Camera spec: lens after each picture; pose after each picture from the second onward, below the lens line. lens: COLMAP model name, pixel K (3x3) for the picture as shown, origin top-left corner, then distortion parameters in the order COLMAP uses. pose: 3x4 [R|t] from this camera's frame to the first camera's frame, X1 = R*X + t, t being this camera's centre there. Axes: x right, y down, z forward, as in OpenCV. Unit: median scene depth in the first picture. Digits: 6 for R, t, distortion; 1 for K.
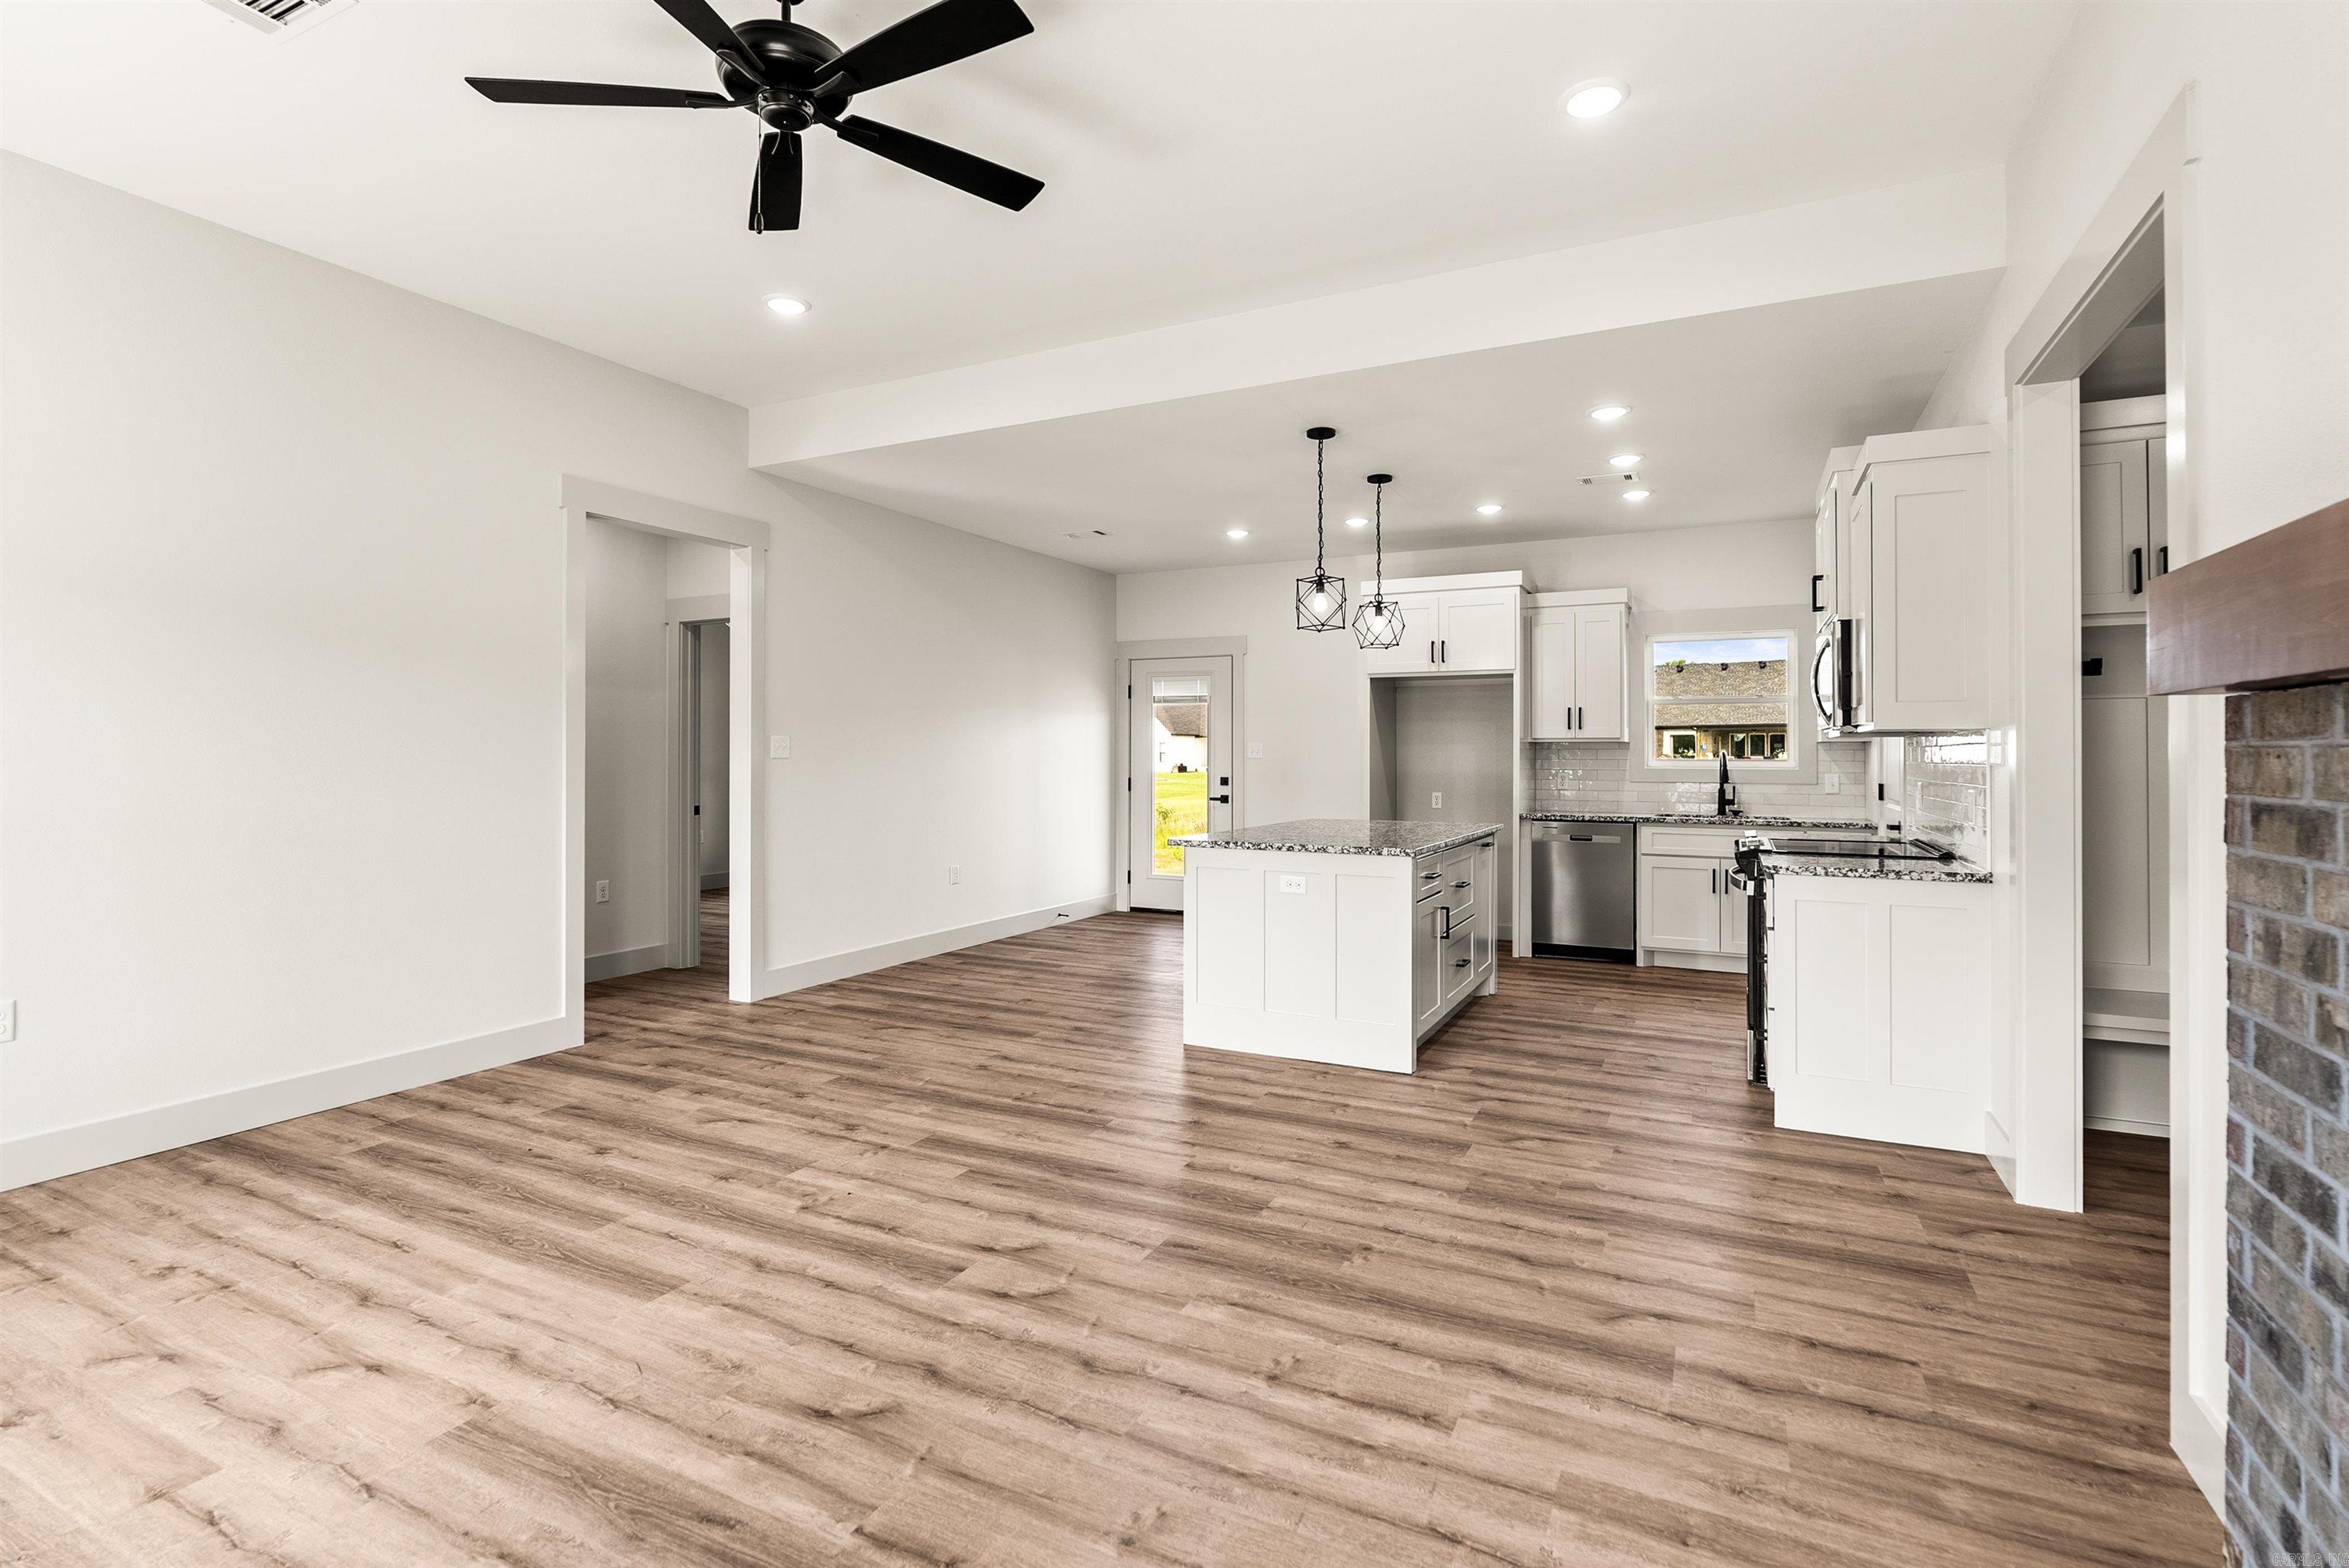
lens RADIAL K [[1094.4, 0, 1183.6], [0, 1094.4, 750.9], [0, 0, 1]] dist [-0.001514, -0.000150]
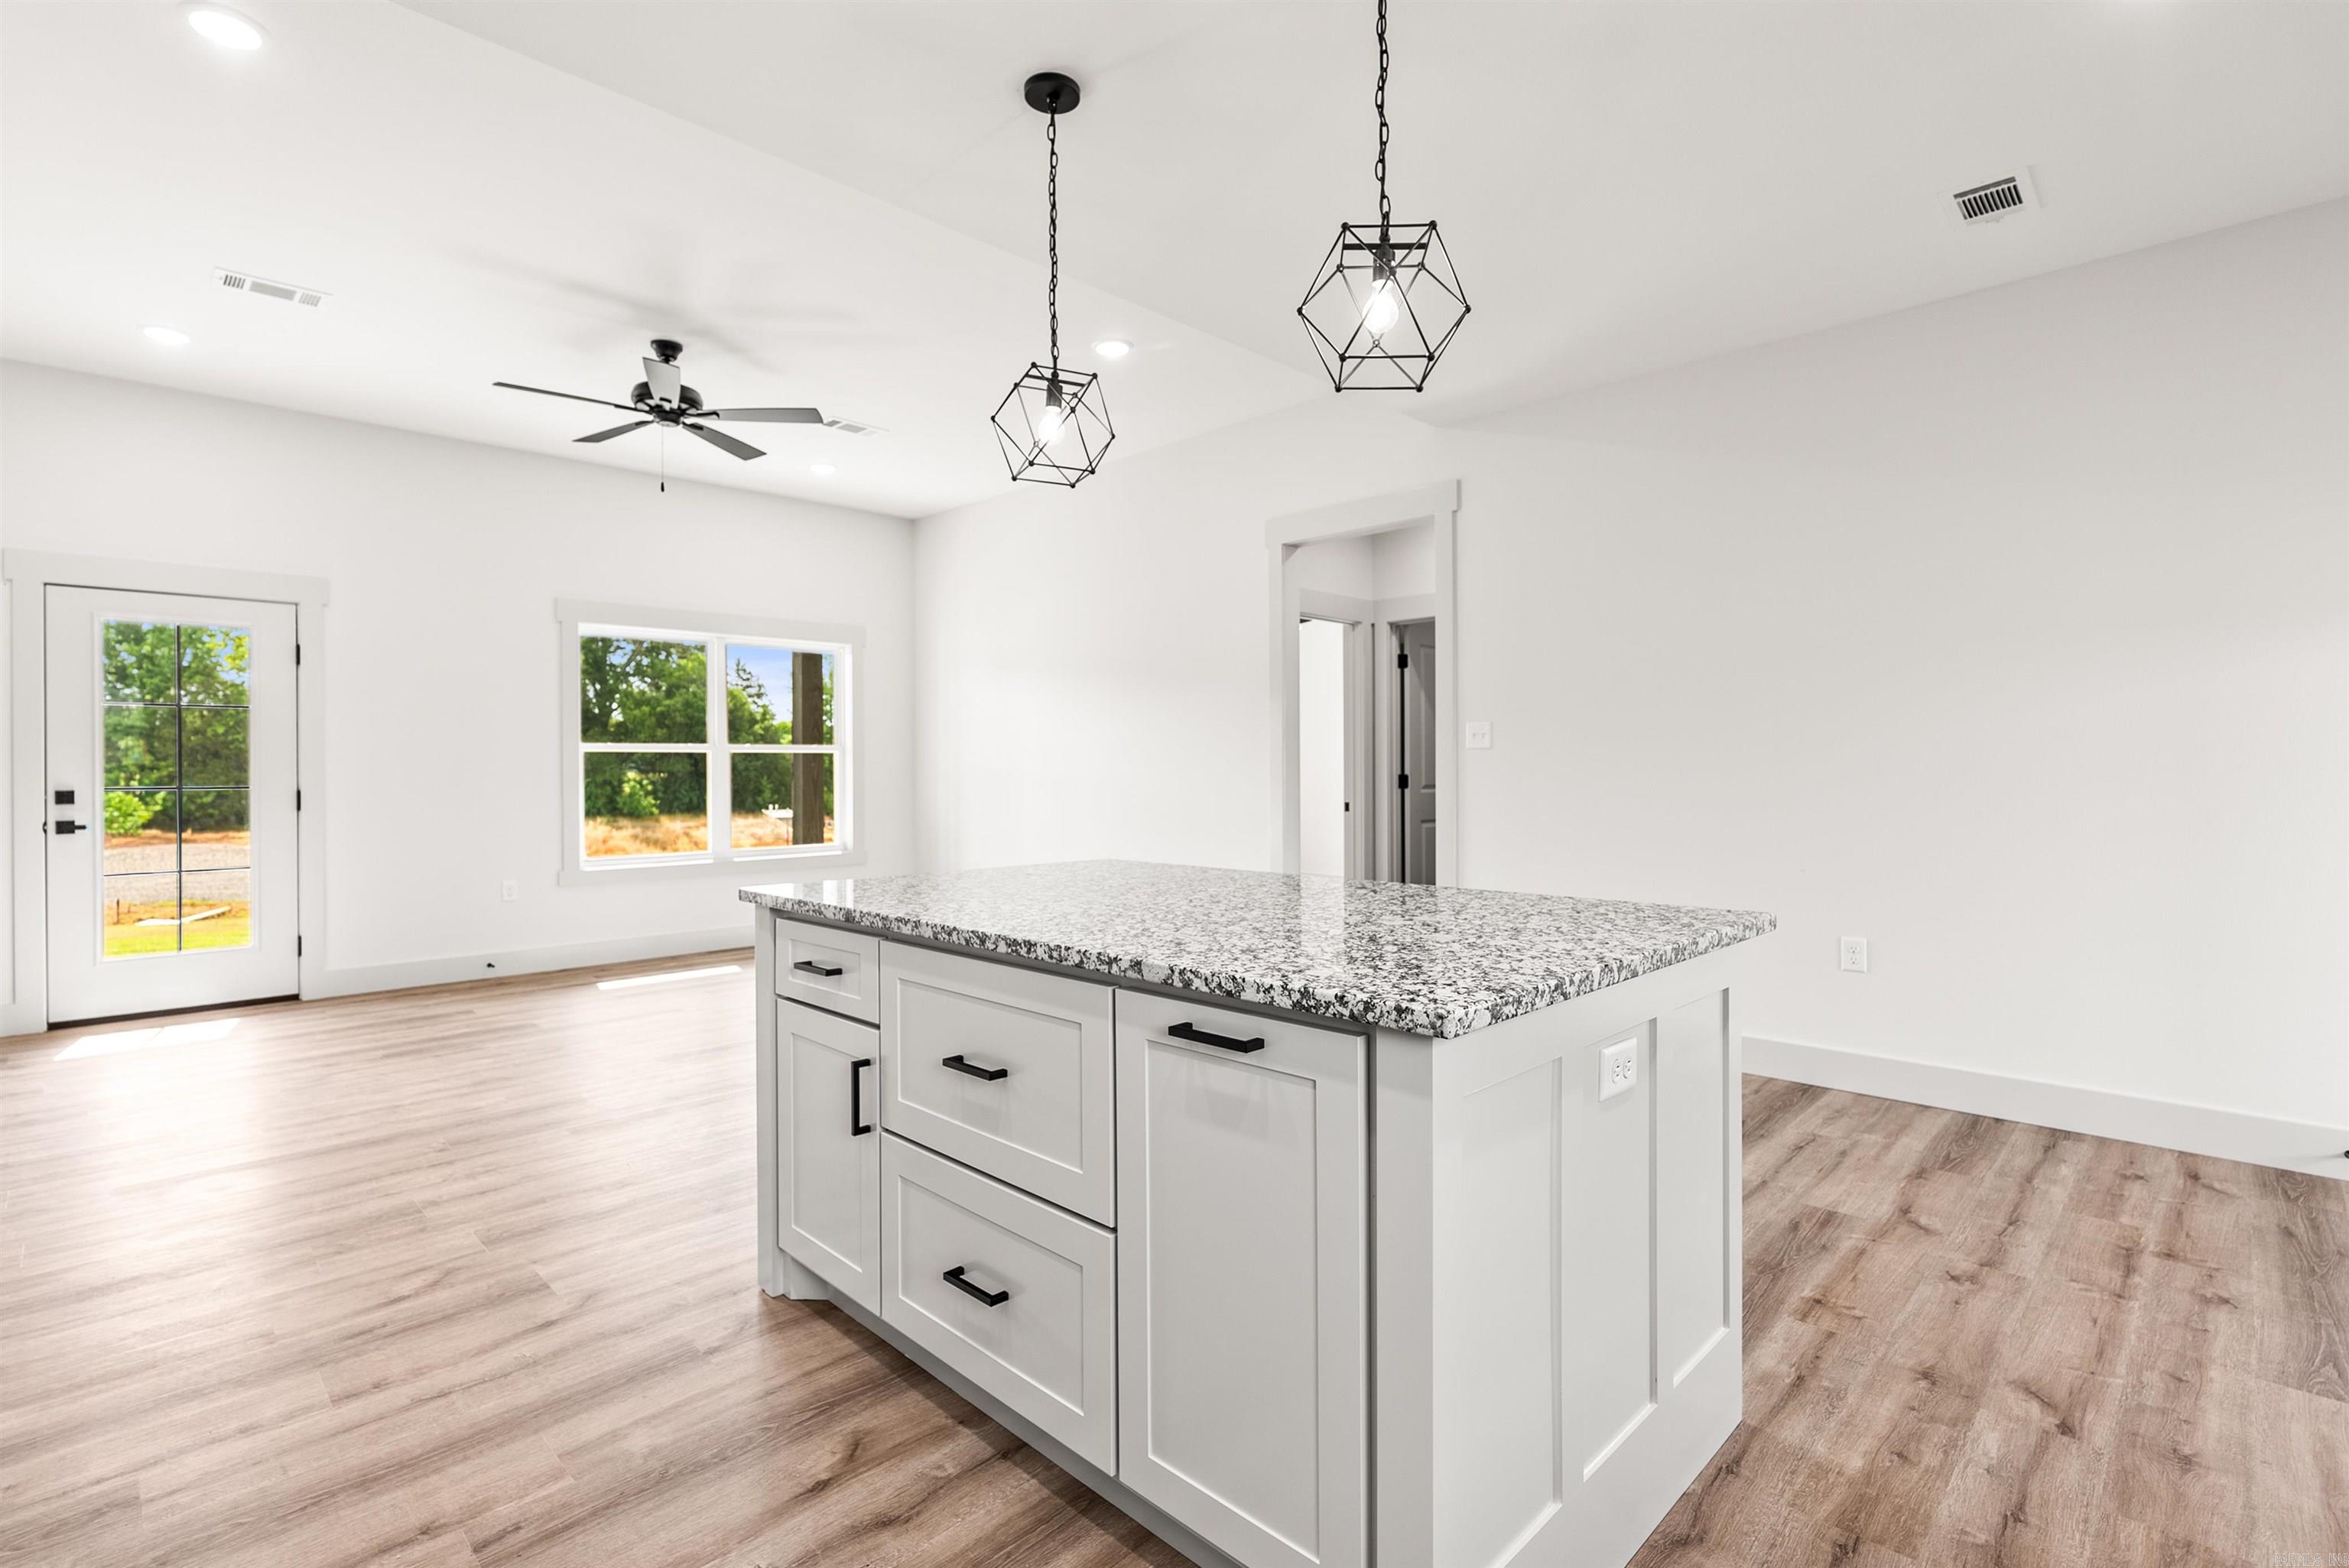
lens RADIAL K [[1085.7, 0, 1183.5], [0, 1085.7, 766.8], [0, 0, 1]] dist [-0.005500, -0.000504]
pose [[-0.308480, -0.001017, -0.951230, 0.946262], [0.008906, 0.999953, -0.003957, 0.042371], [0.951189, -0.009692, -0.308456, 1.941807]]
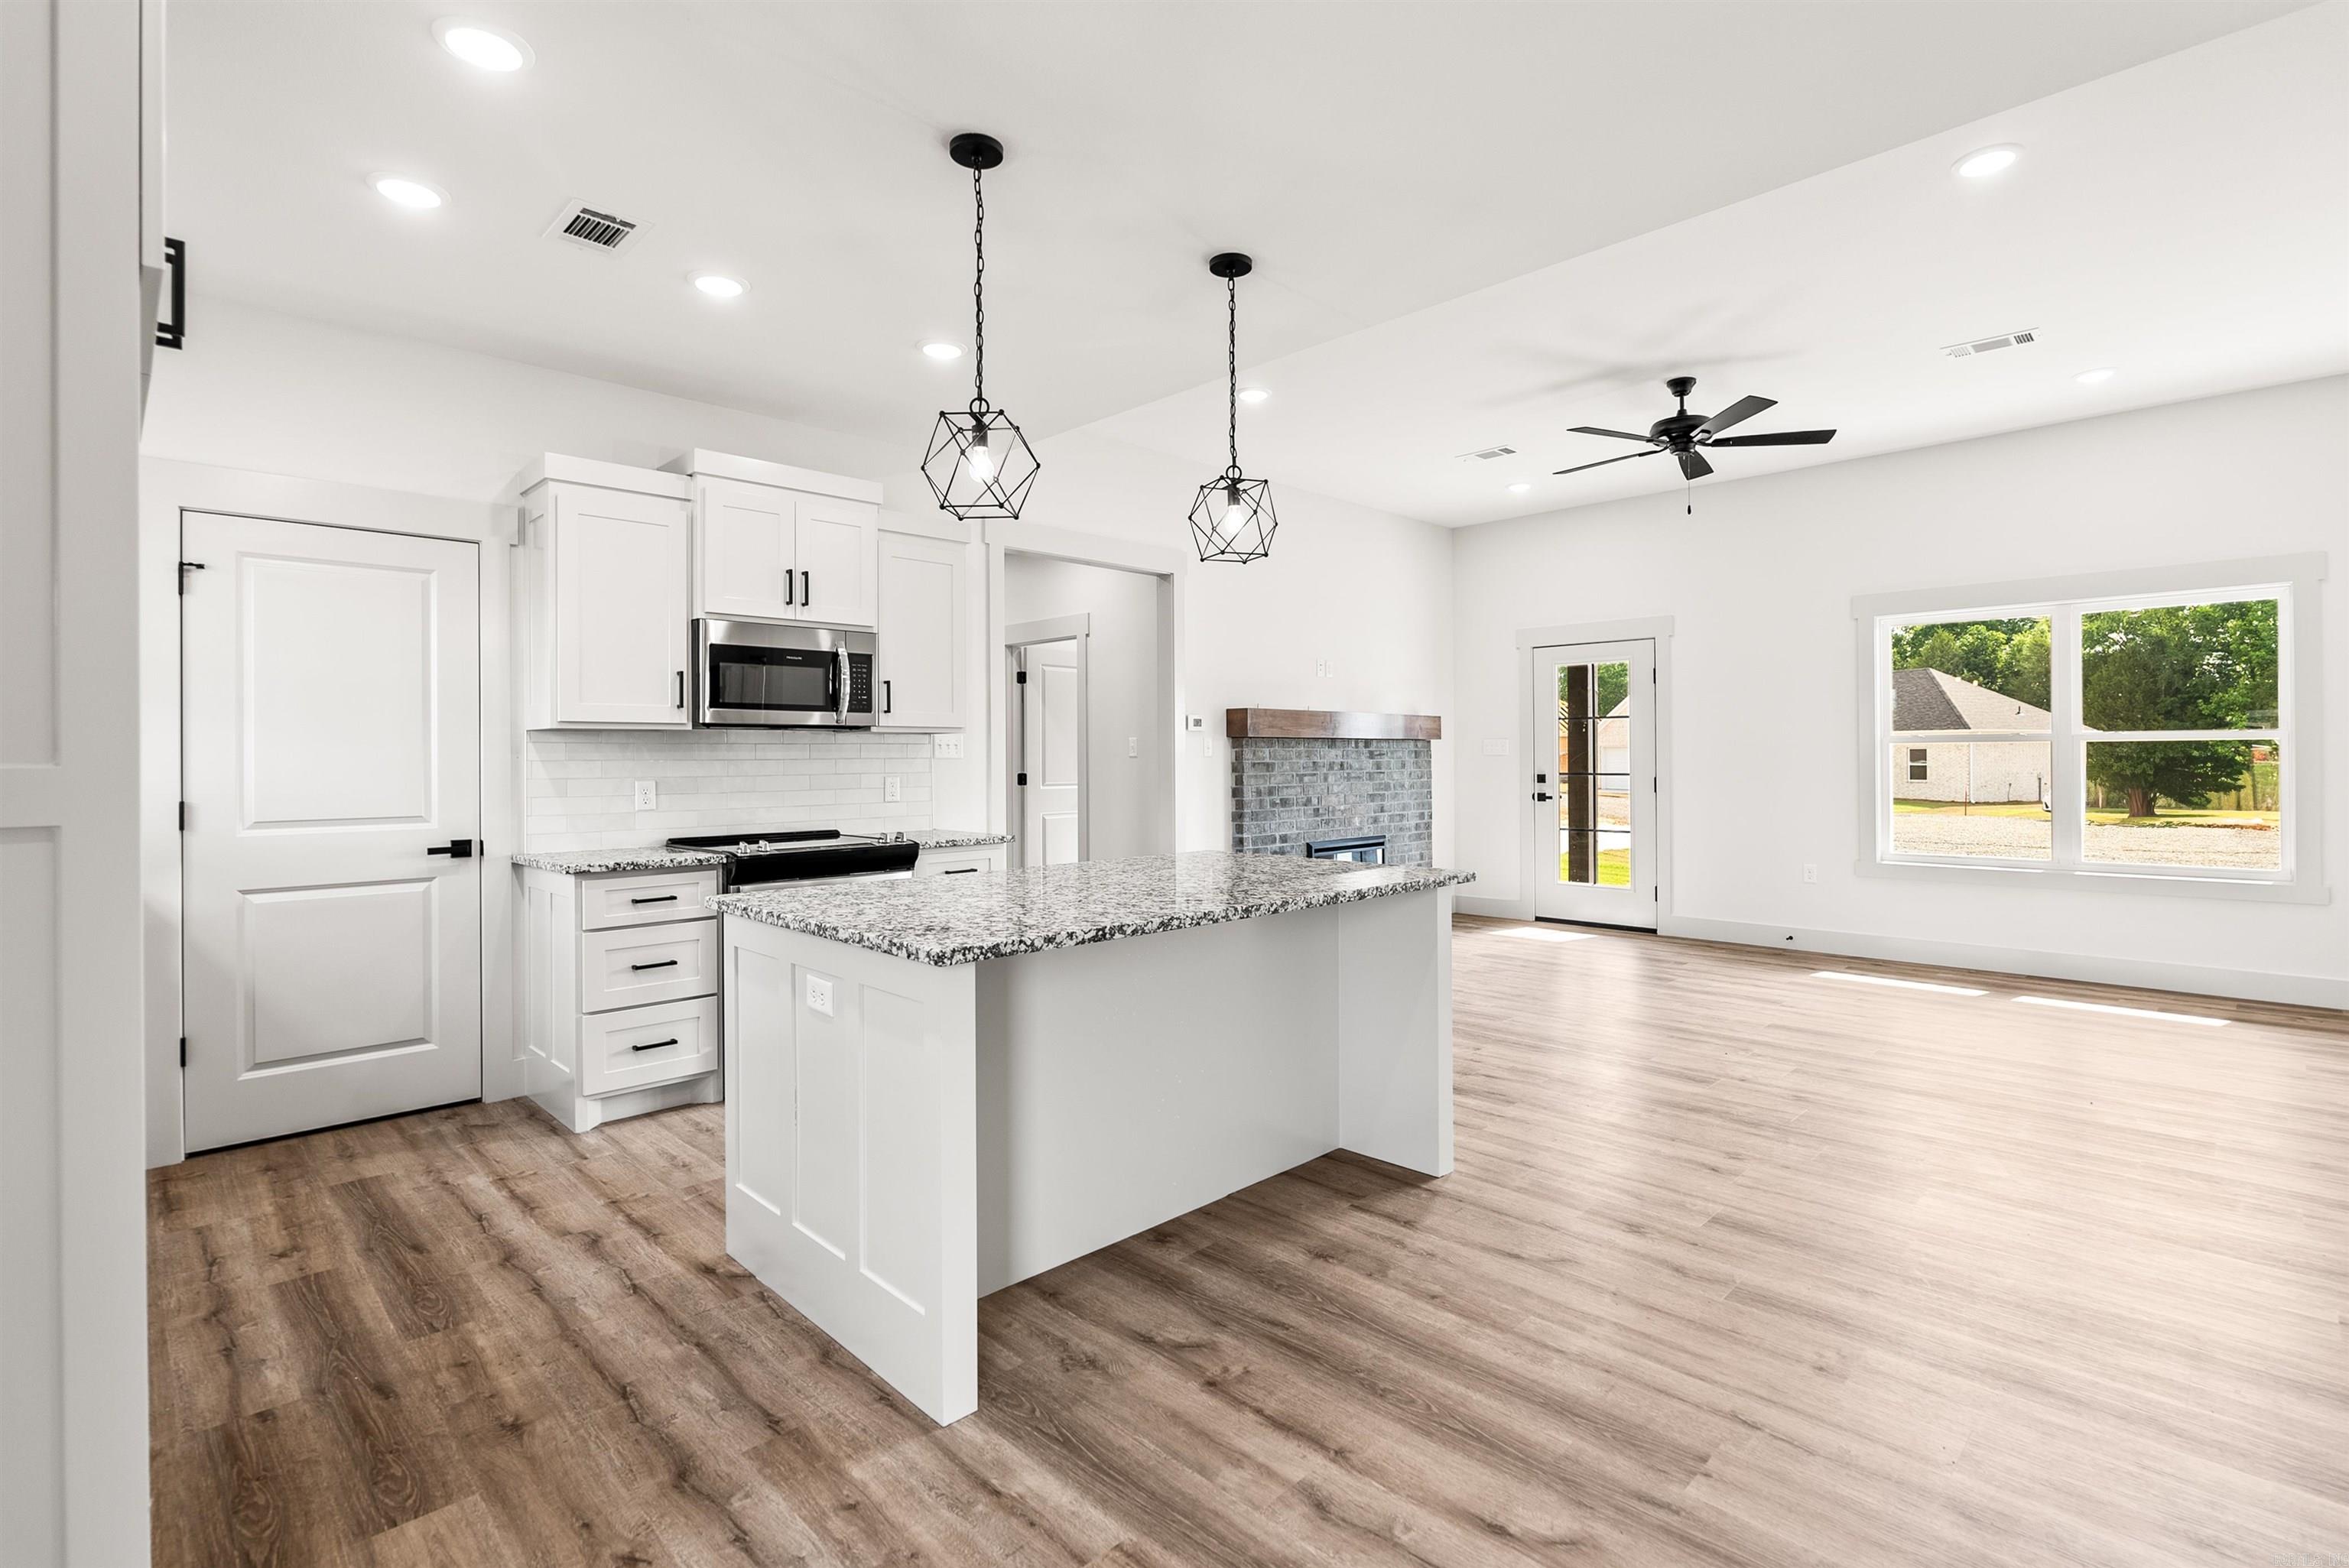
lens RADIAL K [[1094.4, 0, 1183.6], [0, 1094.4, 750.9], [0, 0, 1]] dist [-0.001514, -0.000150]
pose [[-0.946985, 0.005307, 0.321234, -0.094151], [0.003150, 0.999969, -0.007236, 0.016577], [-0.321262, -0.005840, -0.946972, 2.630158]]
